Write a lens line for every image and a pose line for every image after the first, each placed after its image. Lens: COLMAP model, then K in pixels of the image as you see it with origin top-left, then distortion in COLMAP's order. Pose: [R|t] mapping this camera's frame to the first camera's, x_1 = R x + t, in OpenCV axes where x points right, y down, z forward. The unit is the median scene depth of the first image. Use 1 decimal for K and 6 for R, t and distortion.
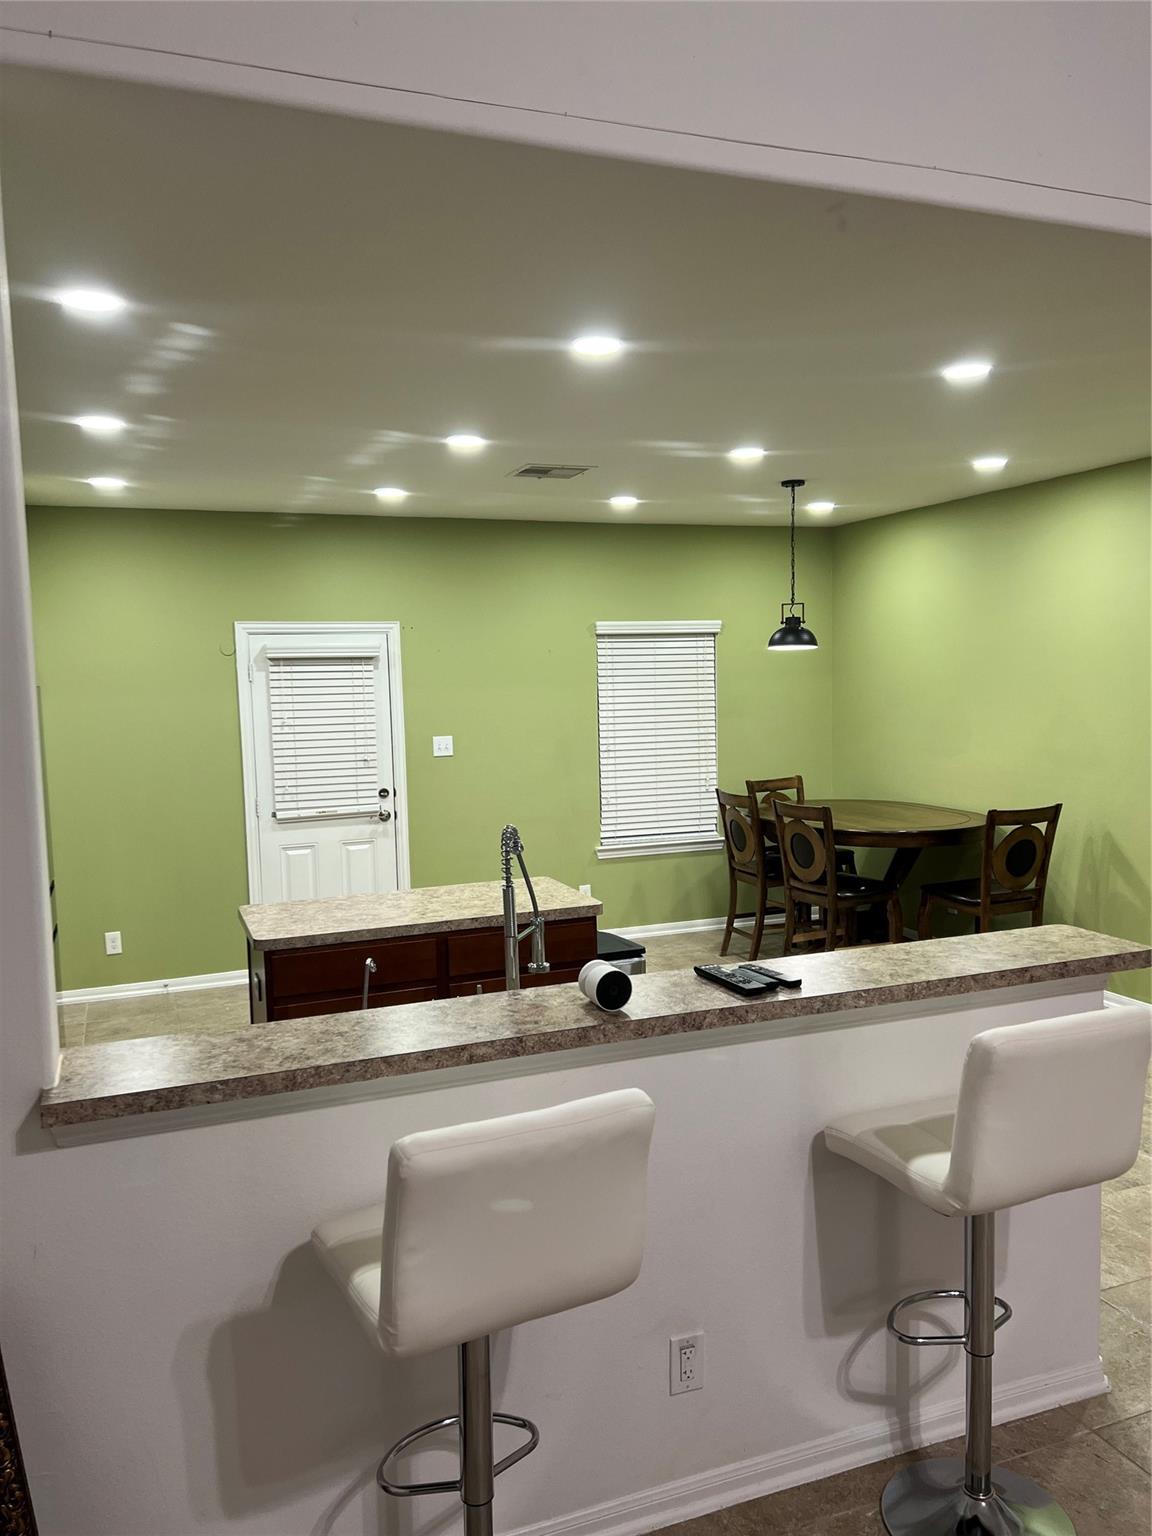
lens RADIAL K [[1136.9, 0, 574.9], [0, 1136.9, 757.4], [0, 0, 1]] dist [0.047955, -0.057159]
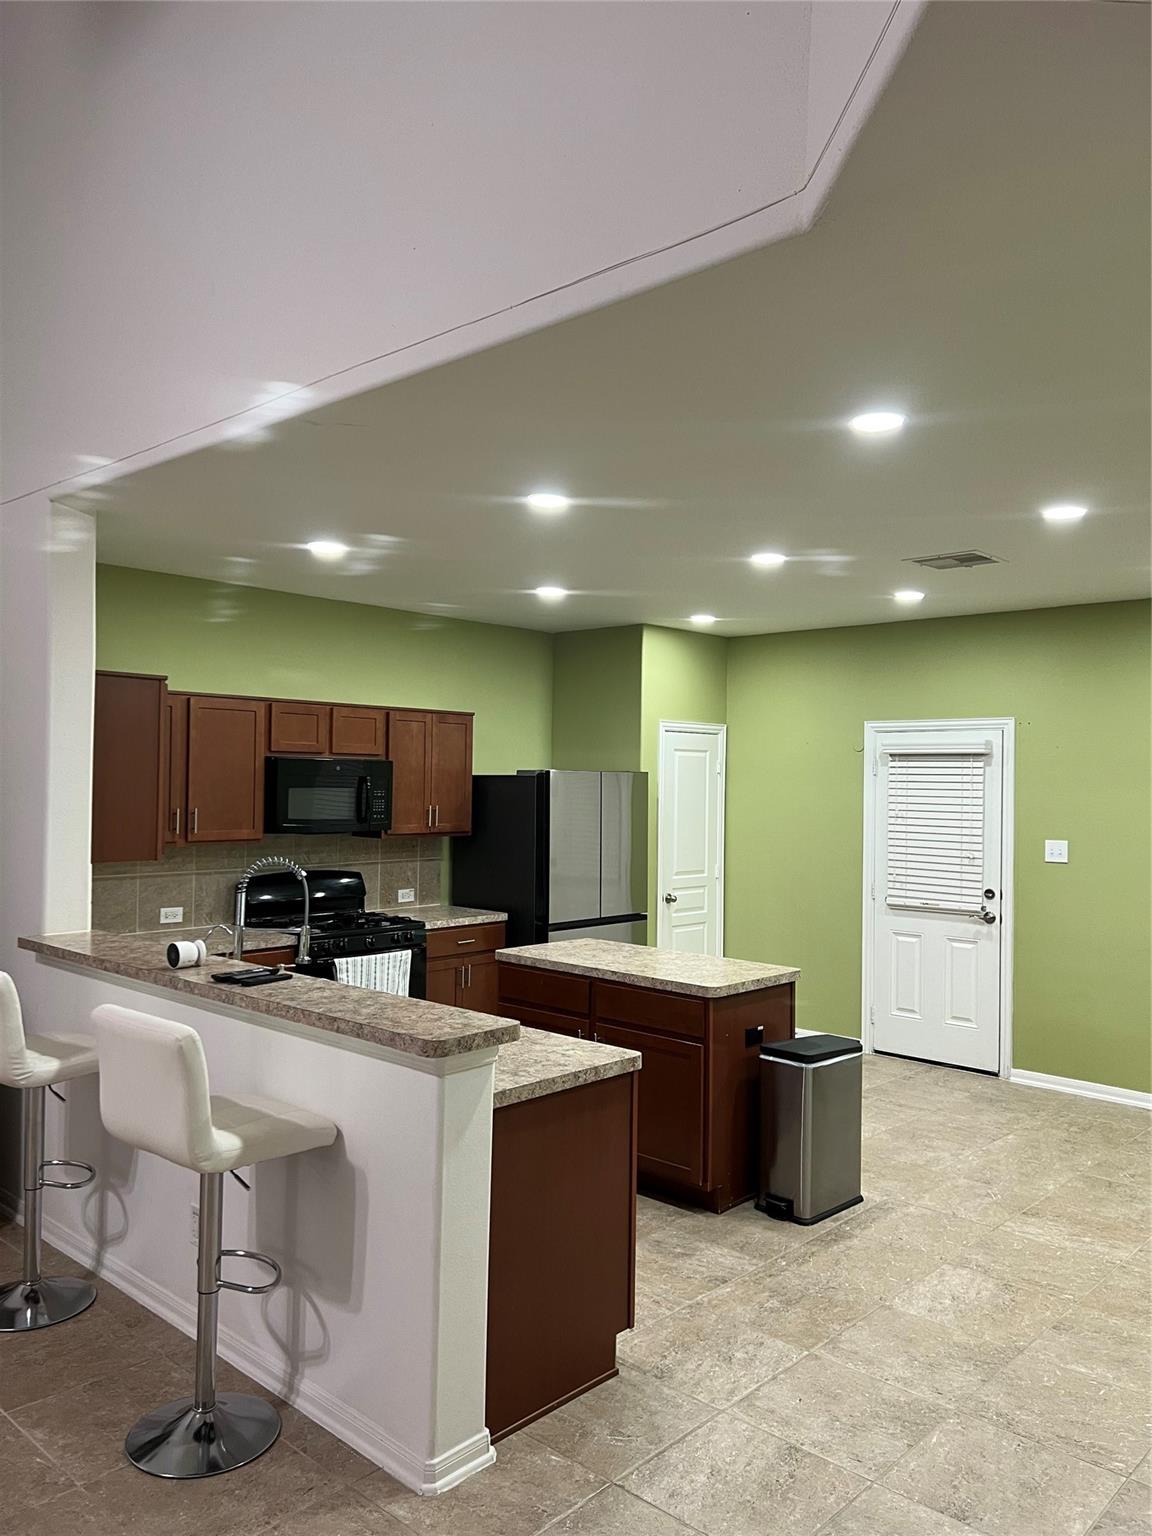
lens RADIAL K [[1136.9, 0, 573.8], [0, 1136.9, 777.2], [0, 0, 1]] dist [0.047955, -0.057159]
pose [[0.441431, 0.026097, -0.896916, 0.553426], [-0.089400, 0.995883, -0.015023, -0.021545], [0.892831, 0.086815, 0.441946, 0.252409]]
